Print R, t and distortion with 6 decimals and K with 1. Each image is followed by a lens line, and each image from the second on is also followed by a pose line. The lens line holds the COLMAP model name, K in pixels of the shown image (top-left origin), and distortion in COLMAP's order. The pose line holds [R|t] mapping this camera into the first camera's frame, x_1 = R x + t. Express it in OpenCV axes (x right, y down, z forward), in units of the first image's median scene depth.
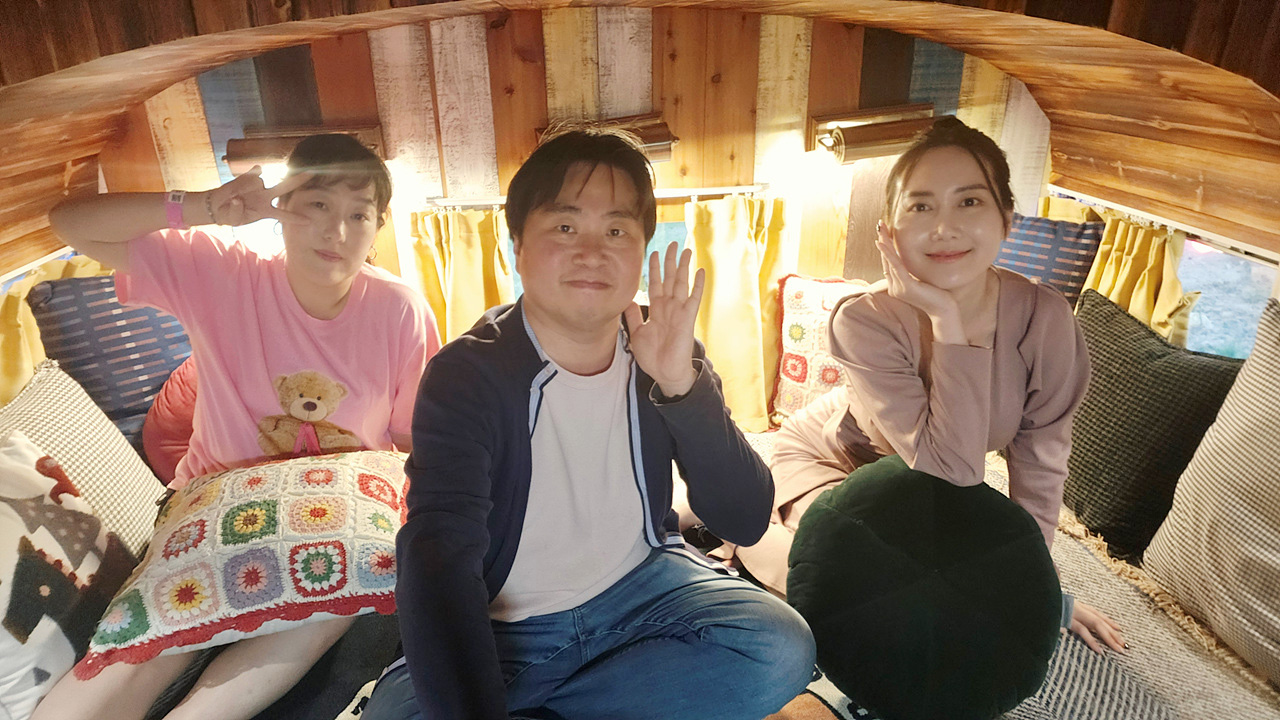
lens RADIAL K [[775.1, 0, 622.1], [0, 775.1, 345.0], [0, 0, 1]] dist [0.056959, -0.059819]
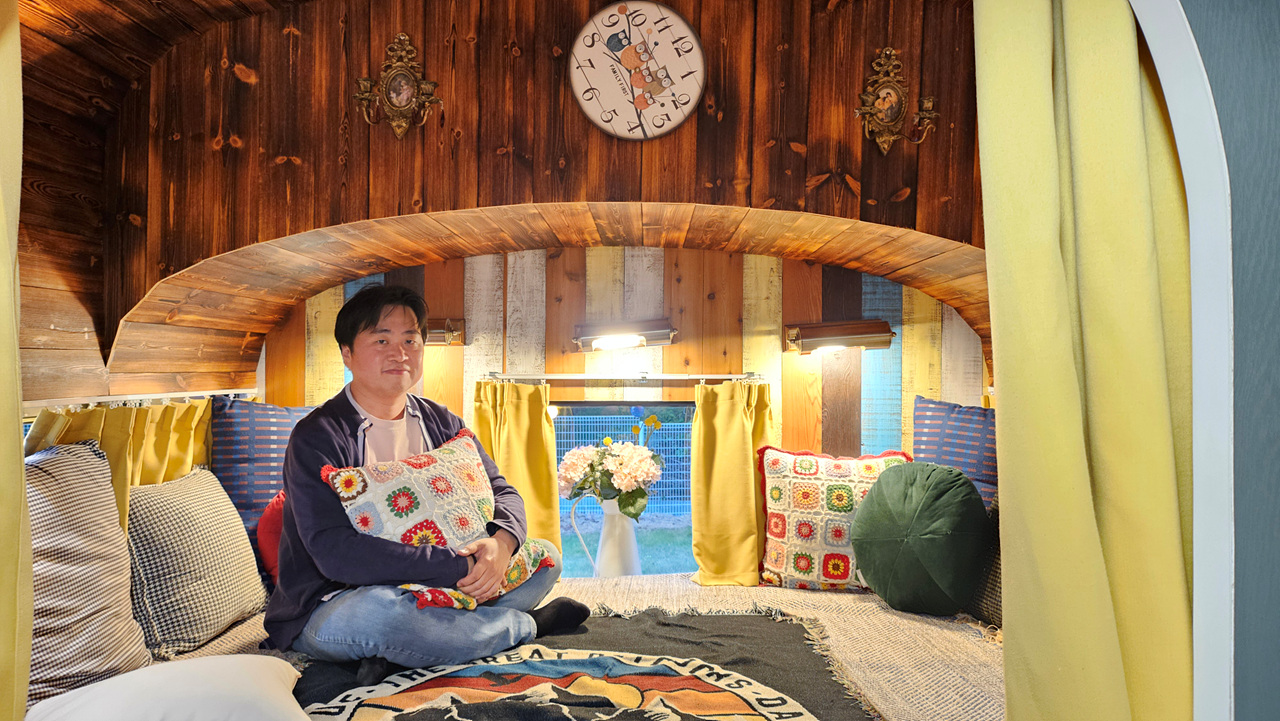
lens RADIAL K [[904.1, 0, 634.1], [0, 904.1, 361.3], [0, 0, 1]] dist [0.069384, -0.078962]
pose [[0.994137, 0.025392, -0.105100, 0.164410], [-0.063303, 0.924712, -0.375366, 0.379245], [0.087656, 0.379819, 0.920898, -0.434401]]
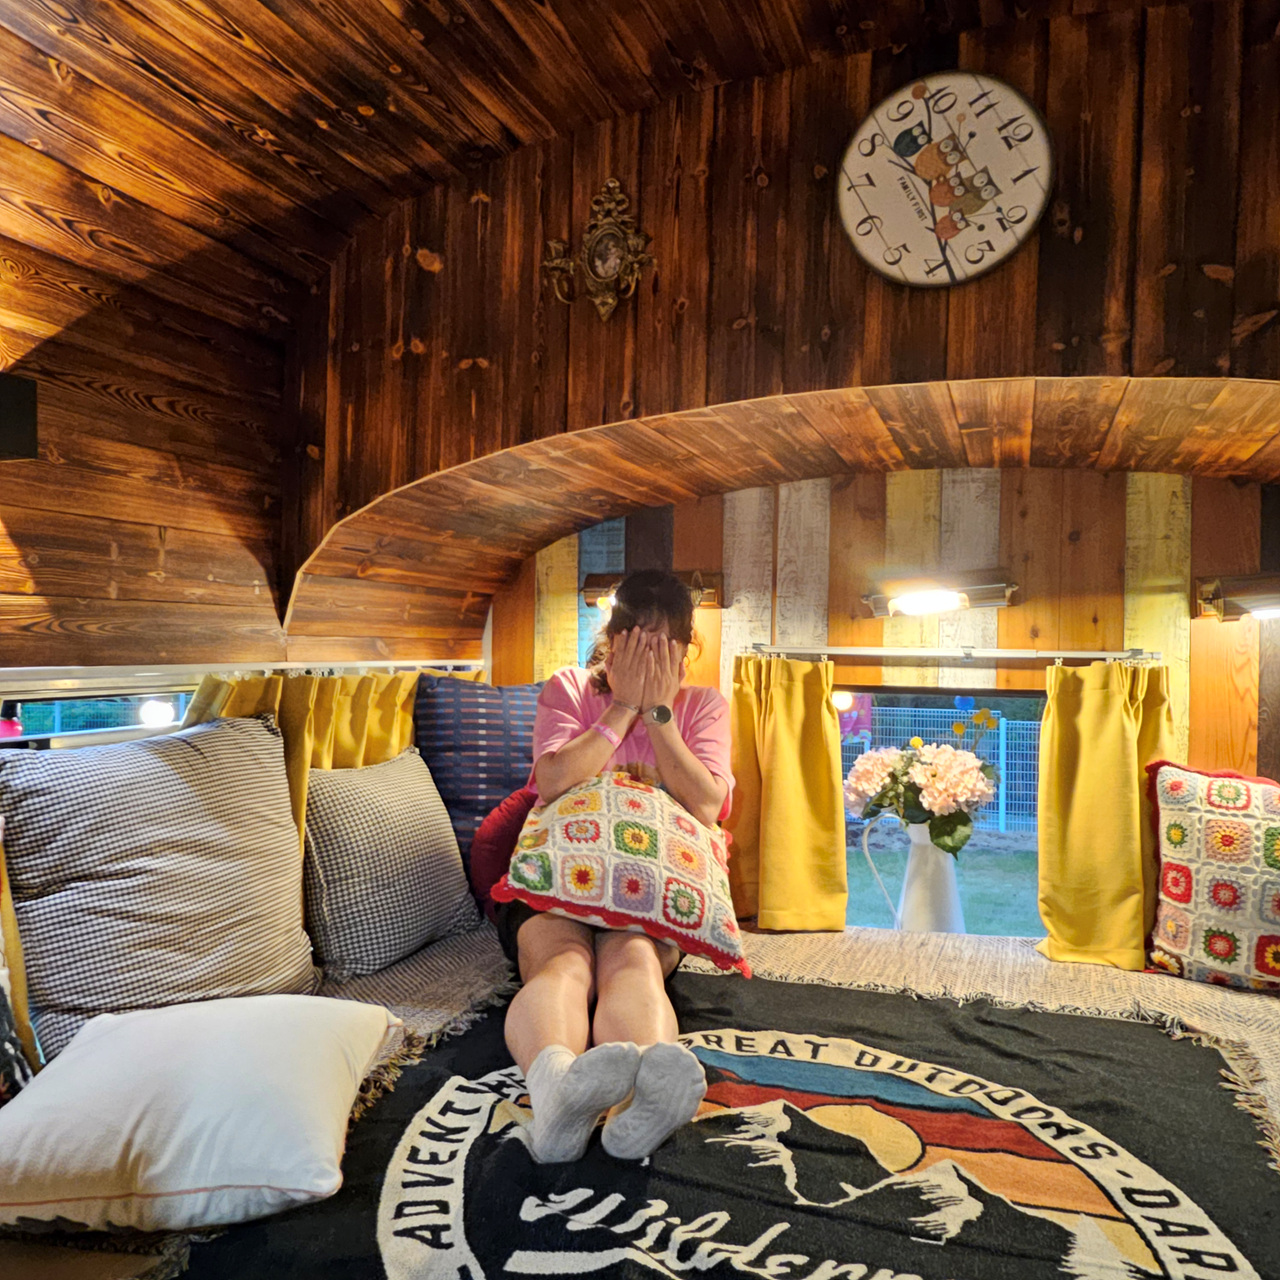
lens RADIAL K [[1009.6, 0, 638.2], [0, 1009.6, 644.6], [0, 0, 1]] dist [-0.000804, -0.003005]
pose [[0.898581, 0.037743, -0.437182, 0.193956], [-0.198548, 0.923445, -0.328371, 0.282889], [0.391320, 0.381870, 0.837284, -0.153667]]
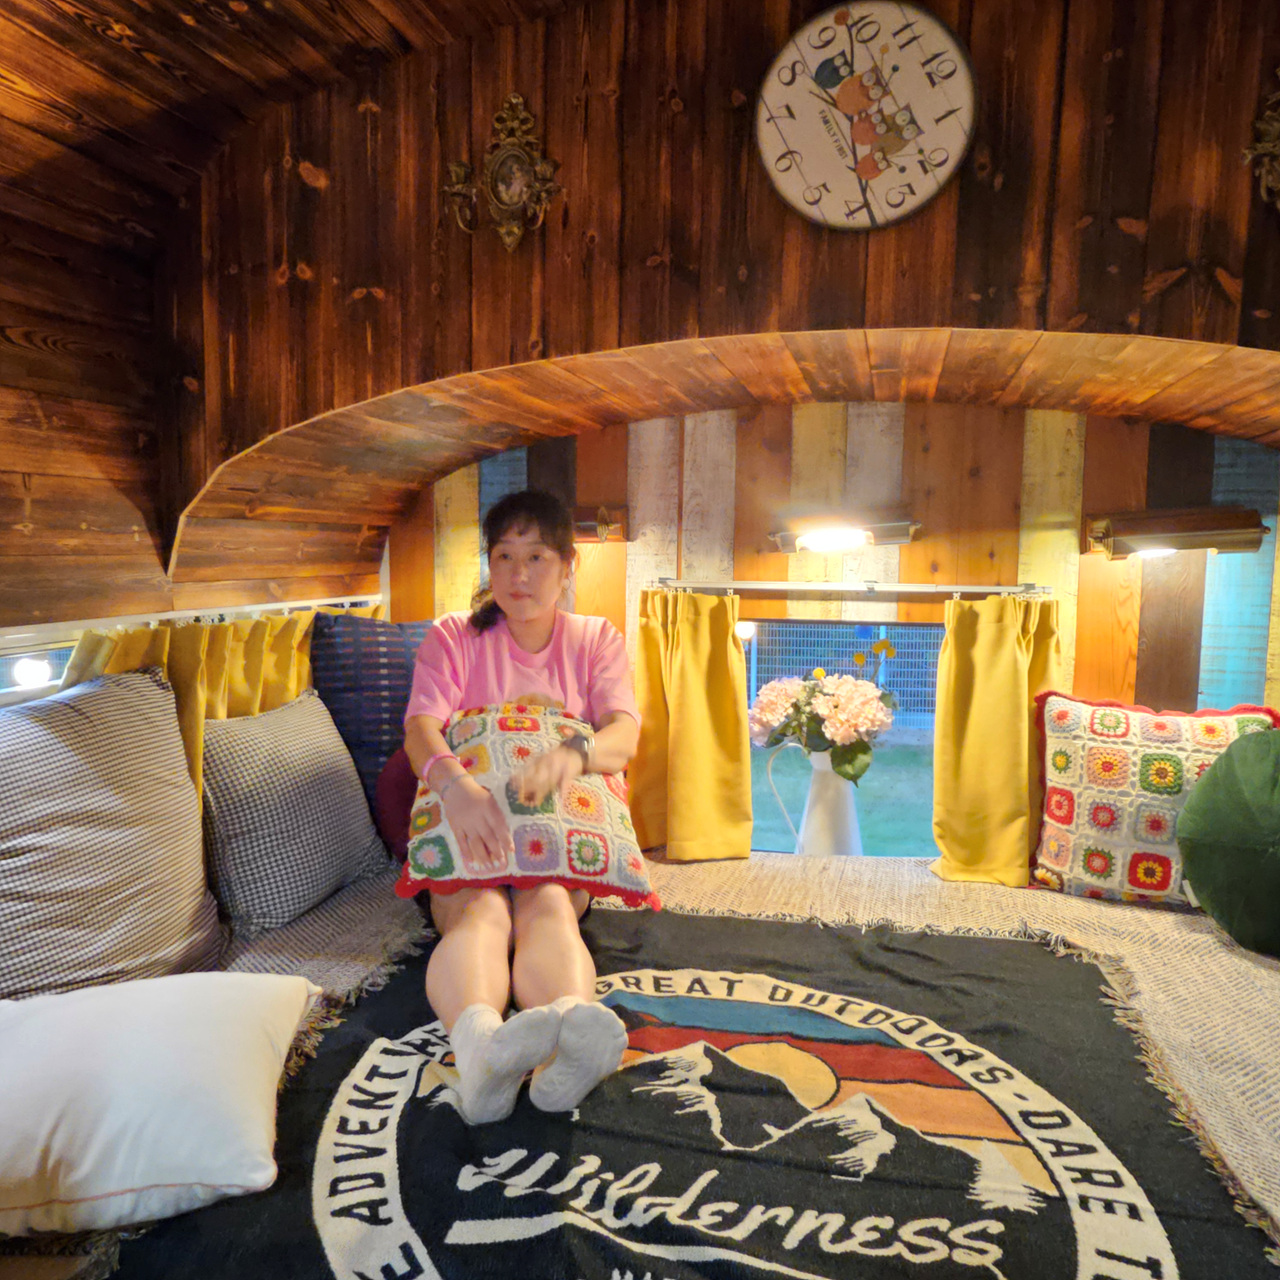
lens RADIAL K [[1008.2, 0, 639.8], [0, 1008.2, 644.0], [0, 0, 1]] dist [0.000854, -0.005916]
pose [[0.942655, 0.063880, -0.327600, 0.160639], [-0.152952, 0.955066, -0.253881, 0.234786], [0.296662, 0.289429, 0.910067, -0.165648]]
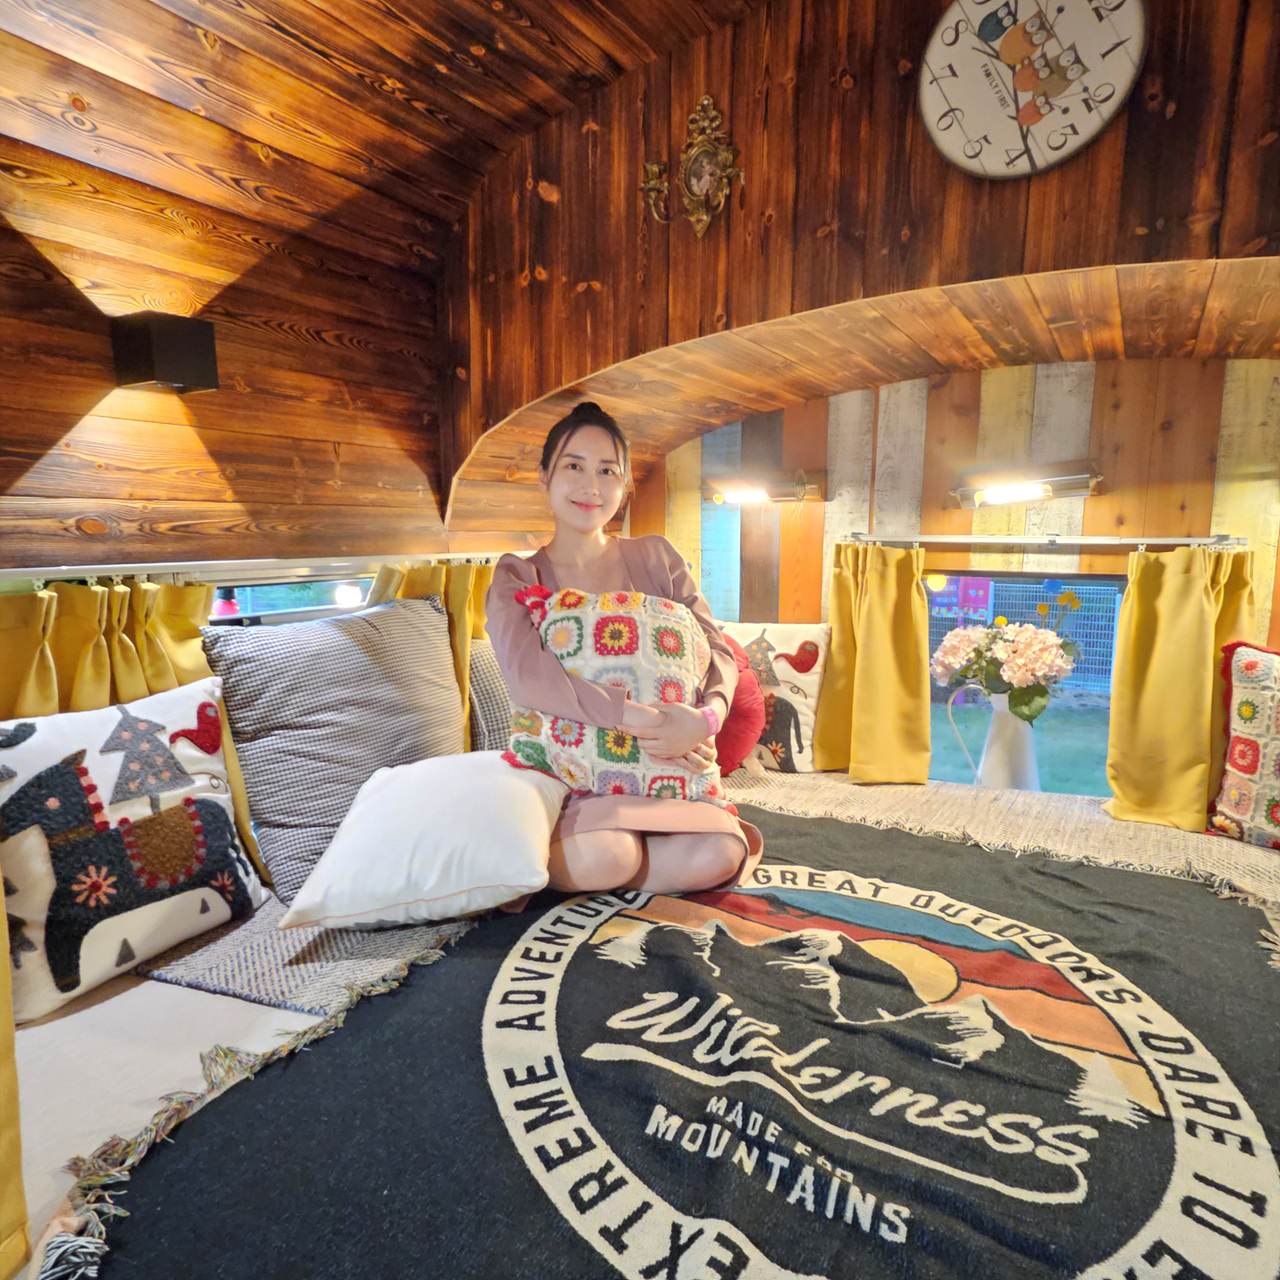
lens RADIAL K [[832.6, 0, 653.2], [0, 832.6, 644.7], [0, 0, 1]] dist [0.000785, -0.004991]
pose [[0.812080, 0.107004, -0.573651, 0.235595], [-0.240925, 0.956829, -0.162583, 0.243403], [0.531489, 0.270238, 0.802802, -0.081137]]
